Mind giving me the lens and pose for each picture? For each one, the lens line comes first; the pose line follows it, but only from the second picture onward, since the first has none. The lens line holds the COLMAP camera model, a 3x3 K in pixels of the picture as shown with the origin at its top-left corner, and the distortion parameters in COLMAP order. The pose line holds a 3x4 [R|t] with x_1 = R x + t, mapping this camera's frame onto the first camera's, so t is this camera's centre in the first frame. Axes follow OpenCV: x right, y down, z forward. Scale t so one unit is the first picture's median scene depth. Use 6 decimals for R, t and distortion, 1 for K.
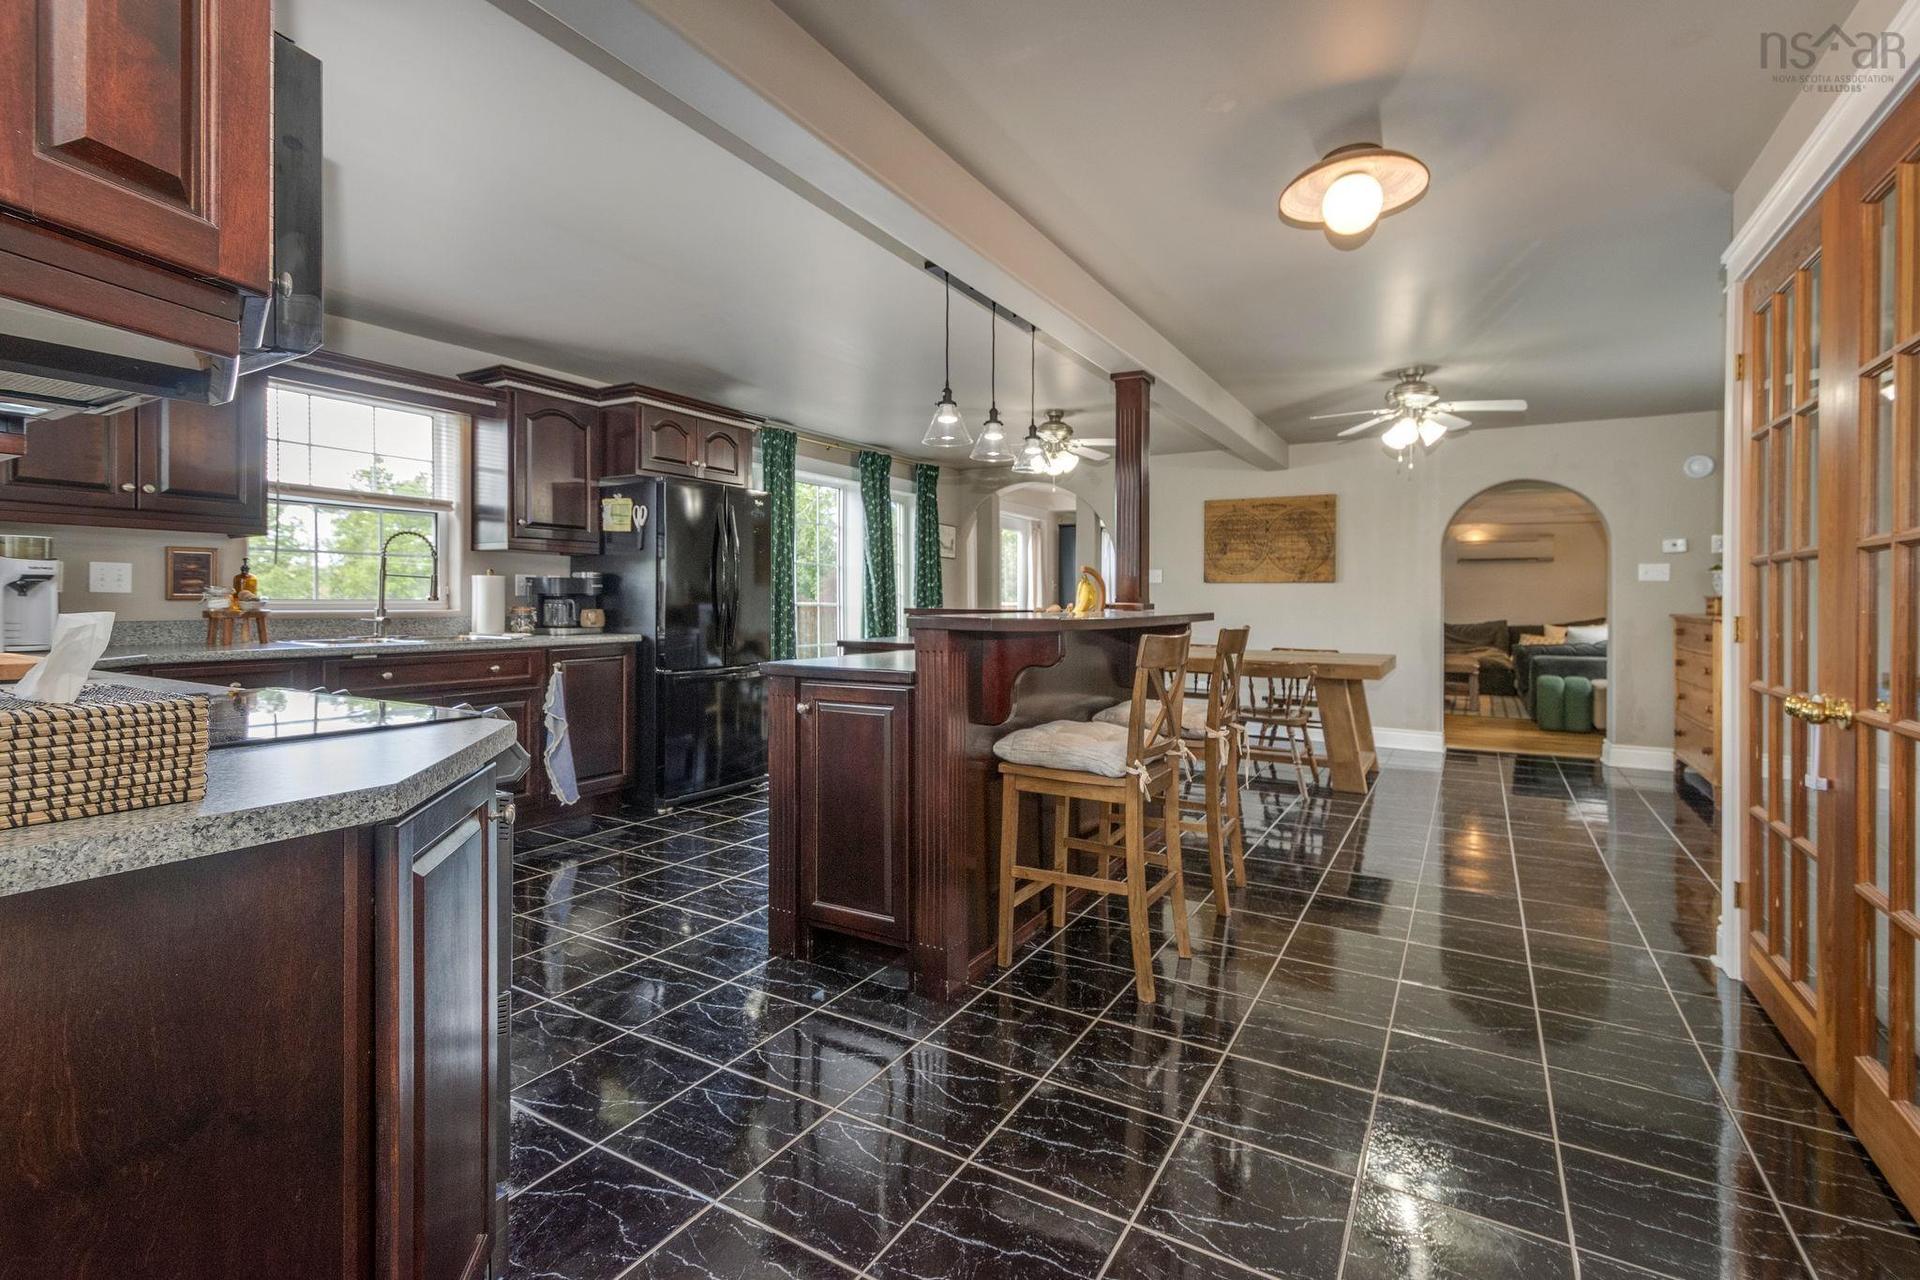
lens RADIAL K [[851.4, 0, 1008.4], [0, 851.4, 606.5], [0, 0, 1]] dist [0.000357, -0.000284]
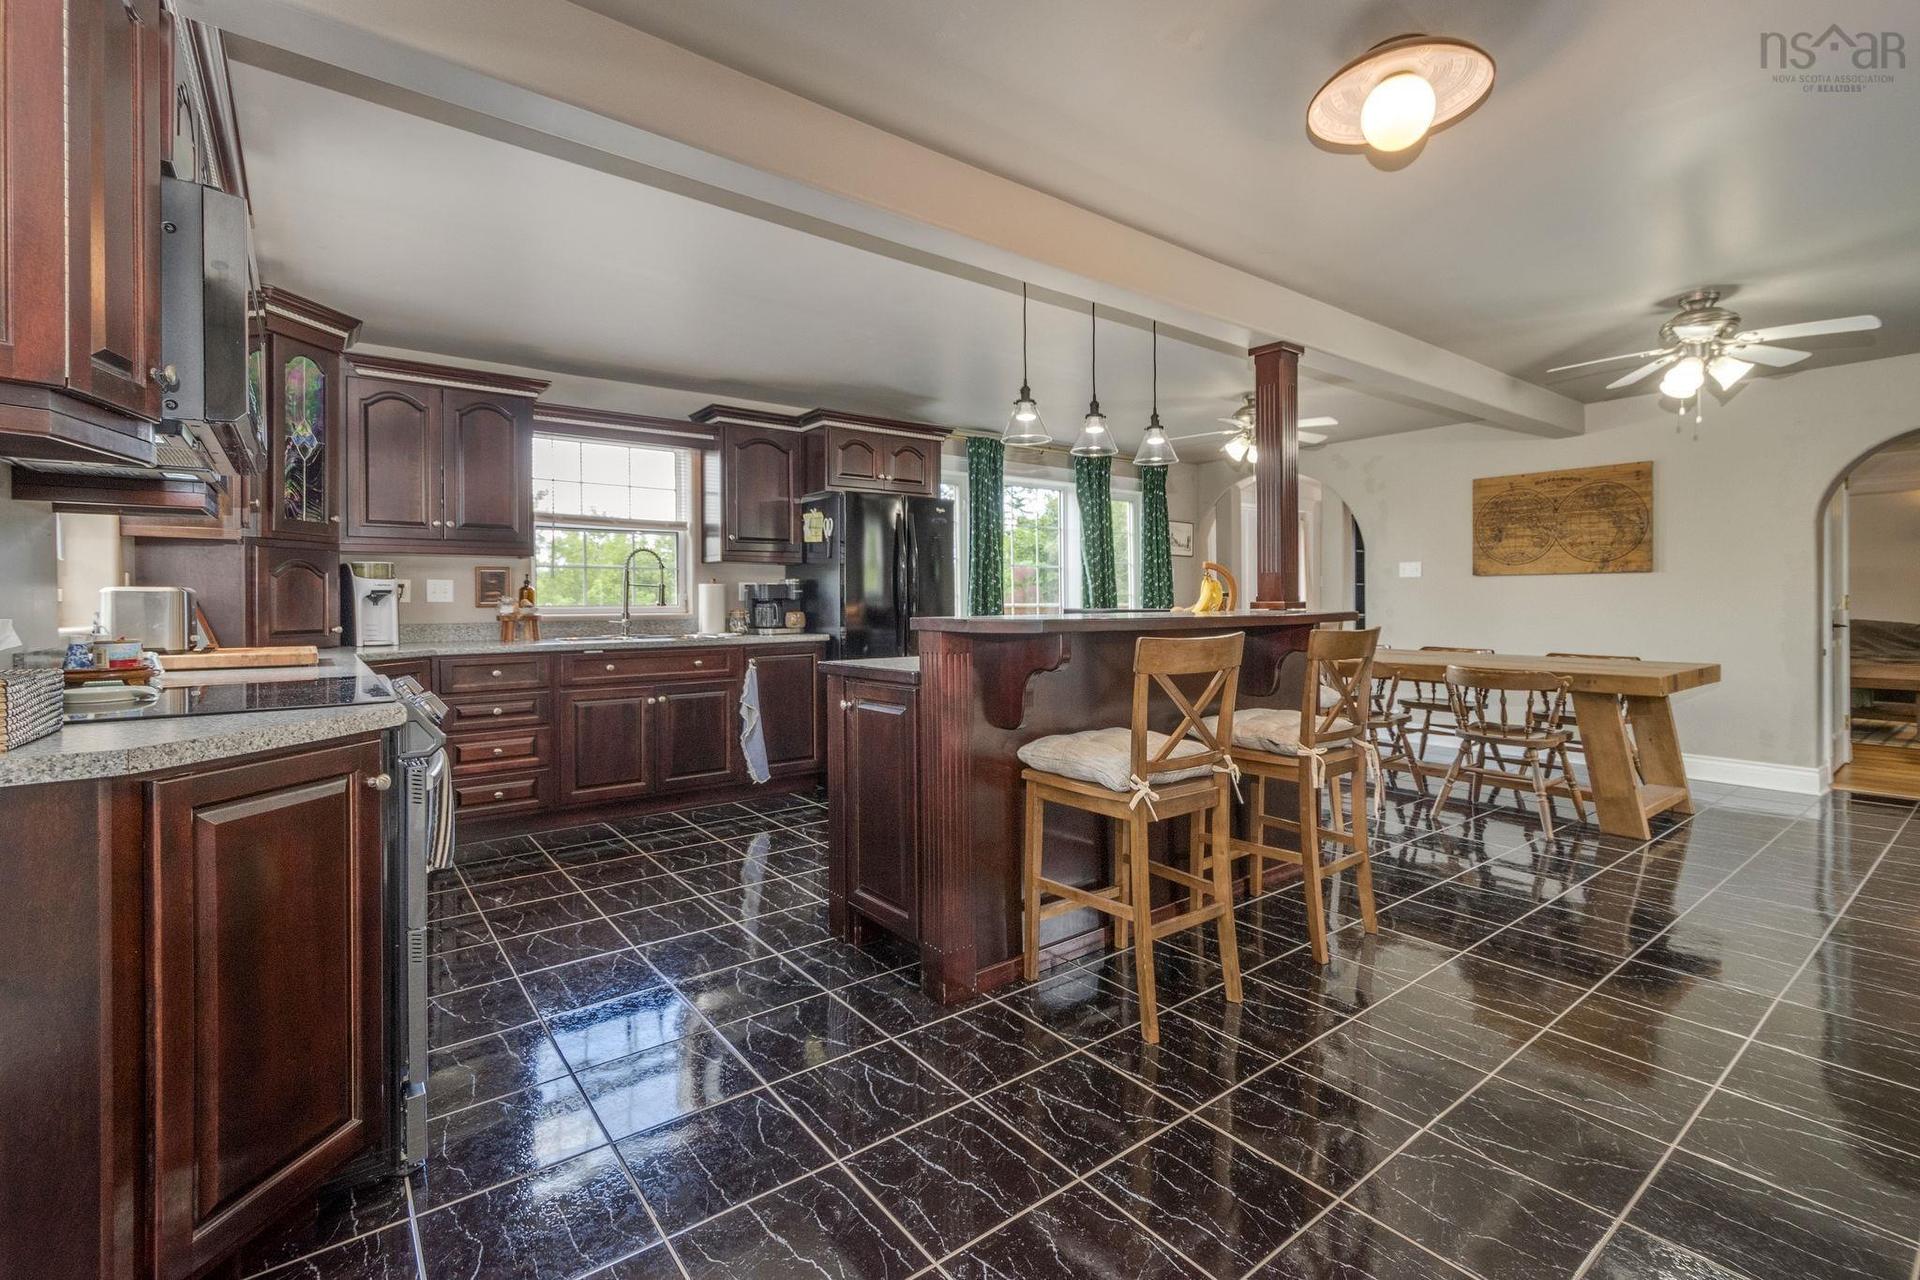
lens RADIAL K [[851.4, 0, 987.9], [0, 851.4, 607.3], [0, 0, 1]] dist [0.000357, -0.000284]
pose [[0.928371, -0.008455, -0.371558, 0.172803], [0.008781, 0.999961, -0.000816, 0.000358], [0.371550, -0.002505, 0.928409, 0.047501]]
